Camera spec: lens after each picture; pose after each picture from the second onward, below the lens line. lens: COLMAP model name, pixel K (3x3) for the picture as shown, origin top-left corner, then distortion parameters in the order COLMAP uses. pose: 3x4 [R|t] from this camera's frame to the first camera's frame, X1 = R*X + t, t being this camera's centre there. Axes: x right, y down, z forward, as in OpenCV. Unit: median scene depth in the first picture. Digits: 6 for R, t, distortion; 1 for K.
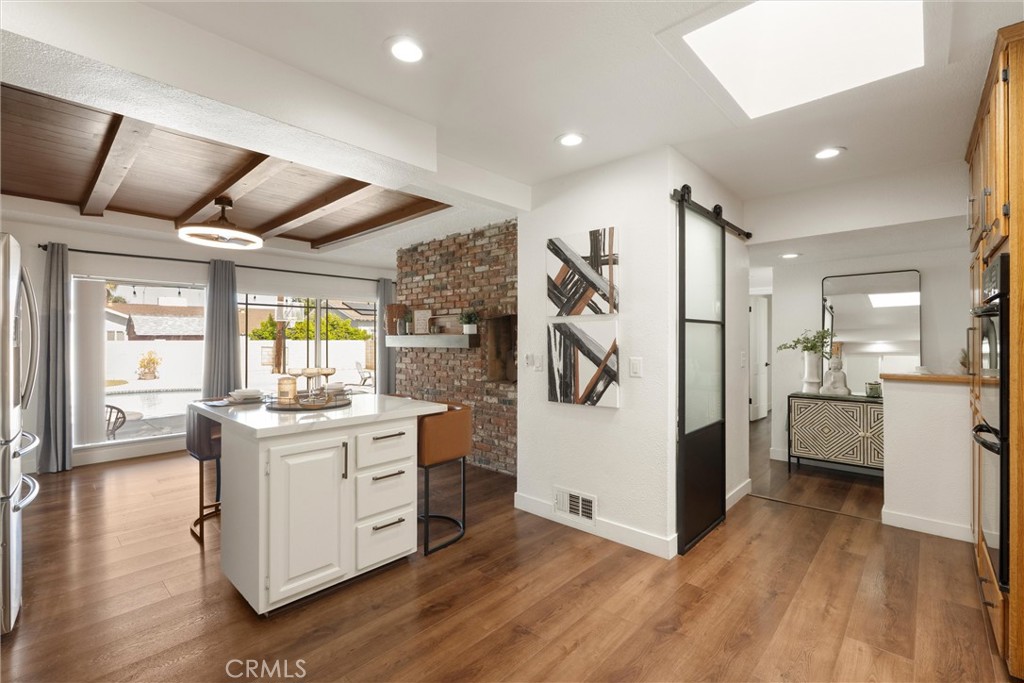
lens RADIAL K [[450.6, 0, 512.0], [0, 450.6, 341.5], [0, 0, 1]] dist [0.000169, -0.000131]
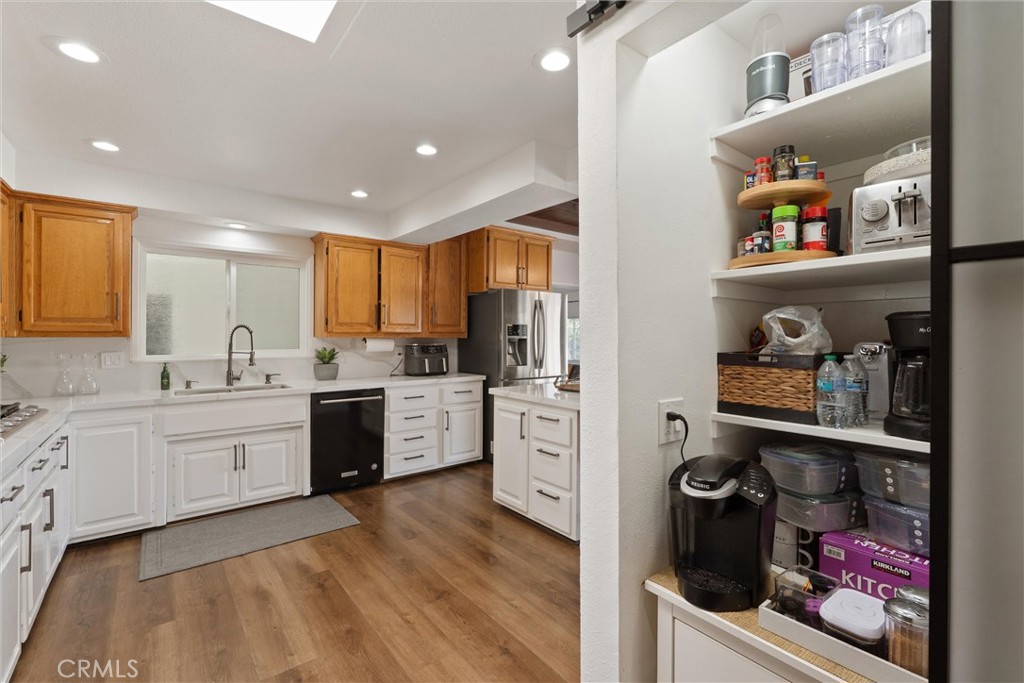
lens RADIAL K [[450.6, 0, 512.0], [0, 450.6, 341.5], [0, 0, 1]] dist [0.000169, -0.000131]
pose [[-0.151968, 0.007322, -0.988358, 1.026512], [-0.006343, 0.999945, 0.008383, -0.001163], [0.988365, 0.007543, -0.151913, 1.246503]]
